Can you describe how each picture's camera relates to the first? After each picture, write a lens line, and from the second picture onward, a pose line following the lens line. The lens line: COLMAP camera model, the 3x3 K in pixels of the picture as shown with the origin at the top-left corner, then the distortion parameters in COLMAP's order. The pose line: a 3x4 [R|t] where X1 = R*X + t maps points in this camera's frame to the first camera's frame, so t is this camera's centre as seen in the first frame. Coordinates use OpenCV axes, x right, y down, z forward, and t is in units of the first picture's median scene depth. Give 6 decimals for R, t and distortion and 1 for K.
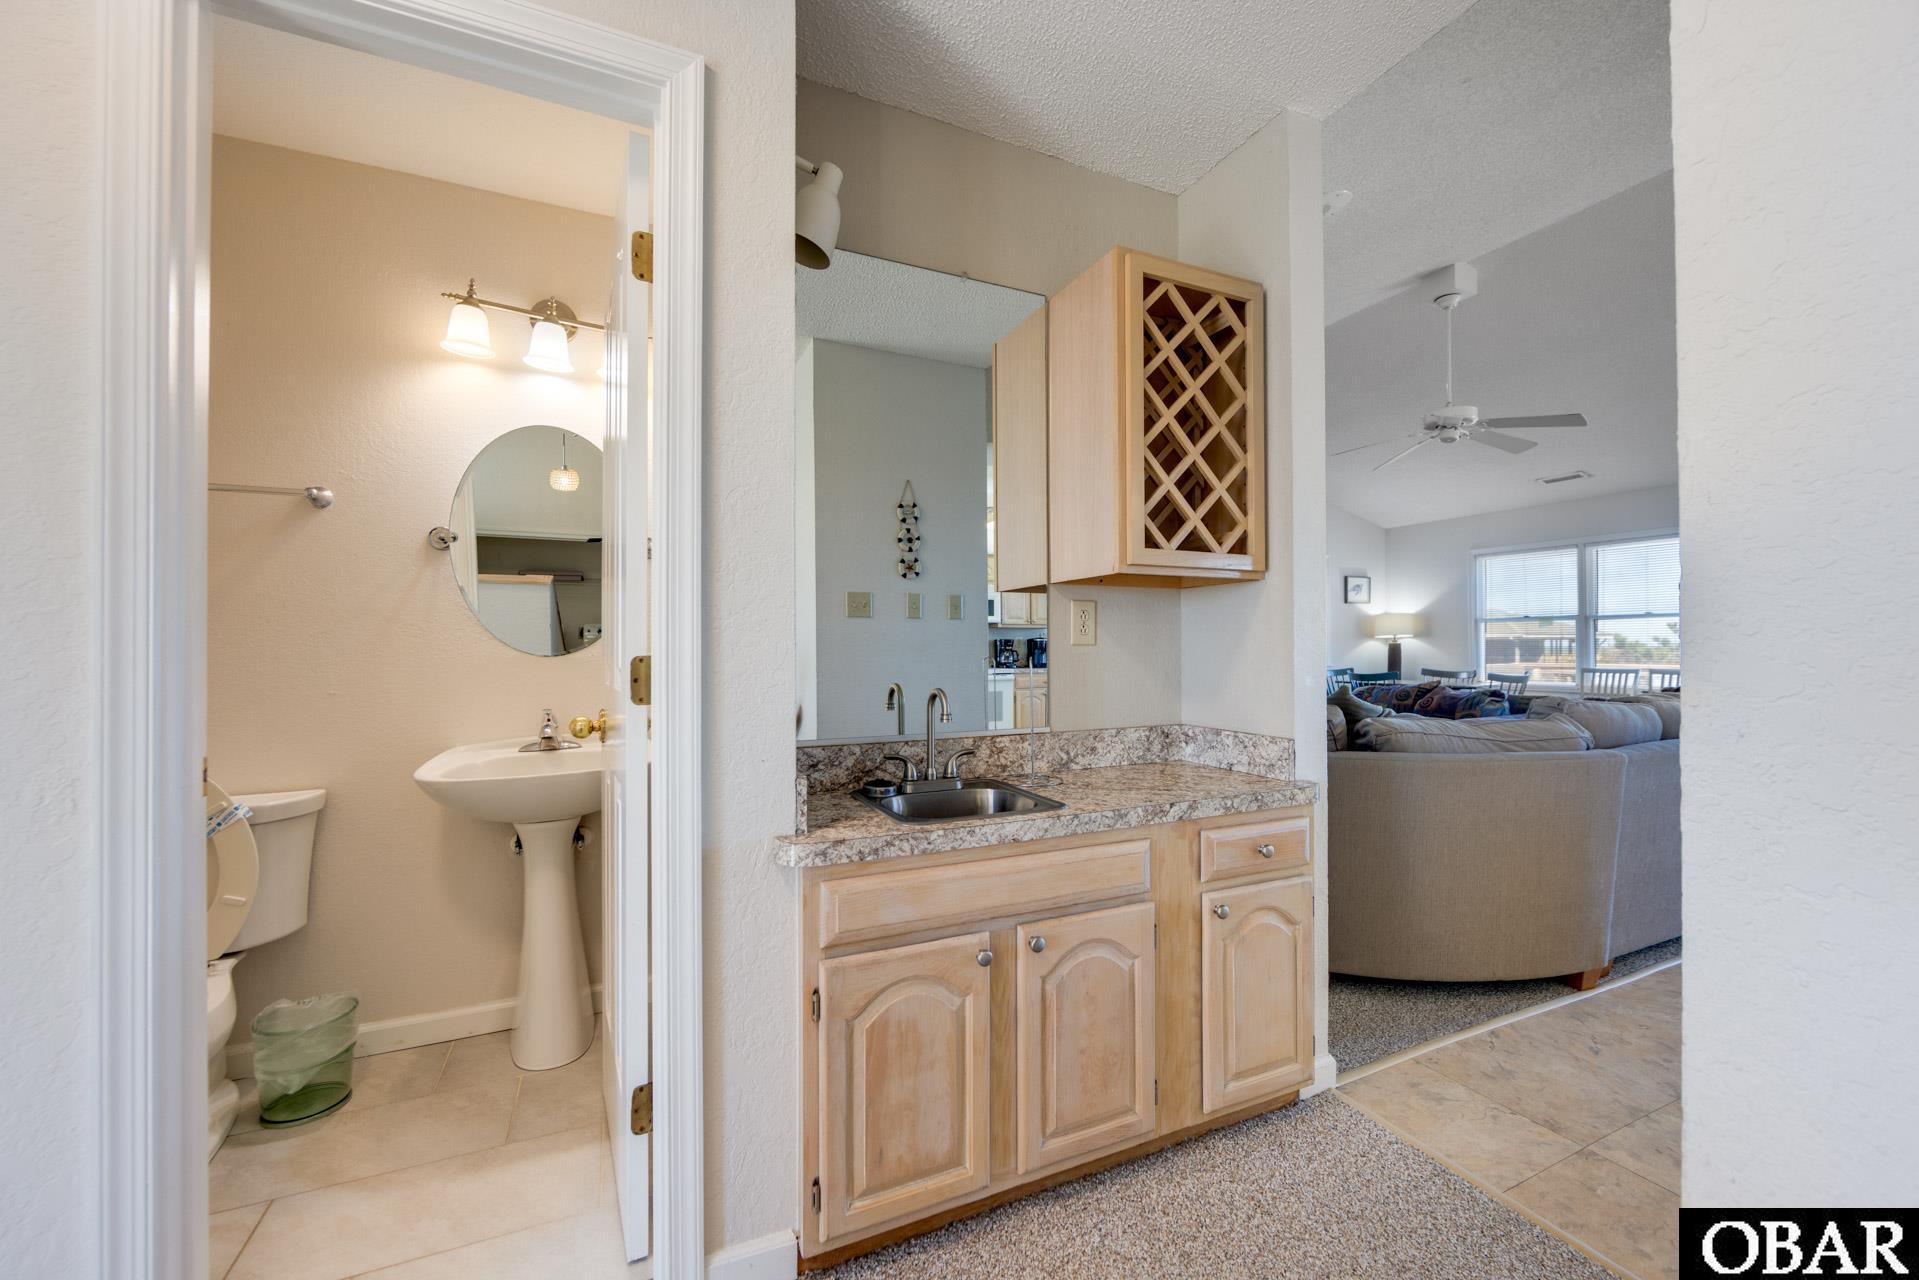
lens RADIAL K [[754.6, 0, 959.8], [0, 754.6, 639.8], [0, 0, 1]] dist [-0.001992, 0.000155]
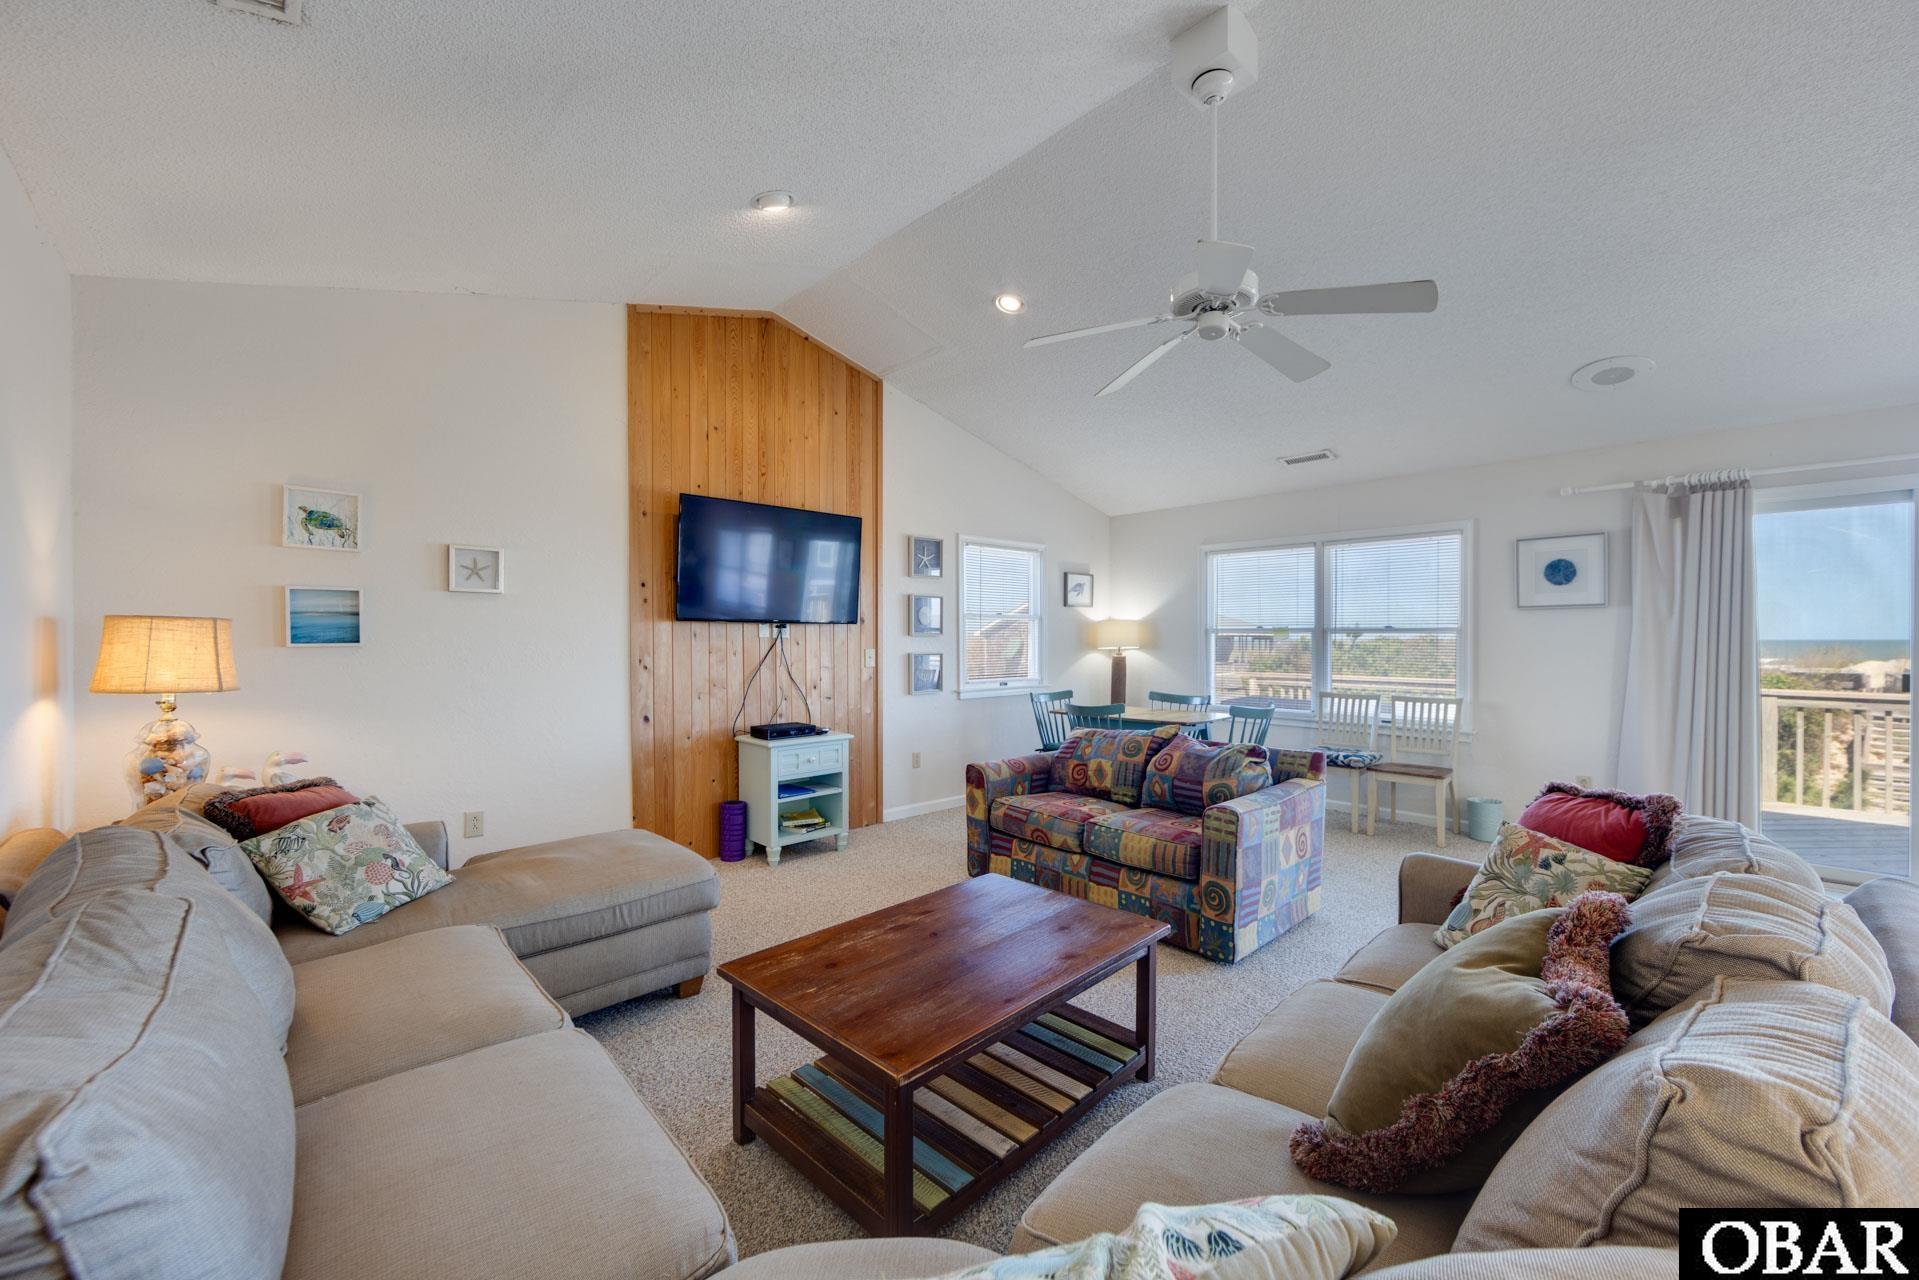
lens RADIAL K [[754.6, 0, 967.6], [0, 754.6, 641.3], [0, 0, 1]] dist [-0.001992, 0.000155]
pose [[0.945923, 0.000771, 0.324390, 0.183701], [-0.005246, 0.999903, 0.012919, -0.025253], [-0.324349, -0.013923, 0.945835, 0.329098]]
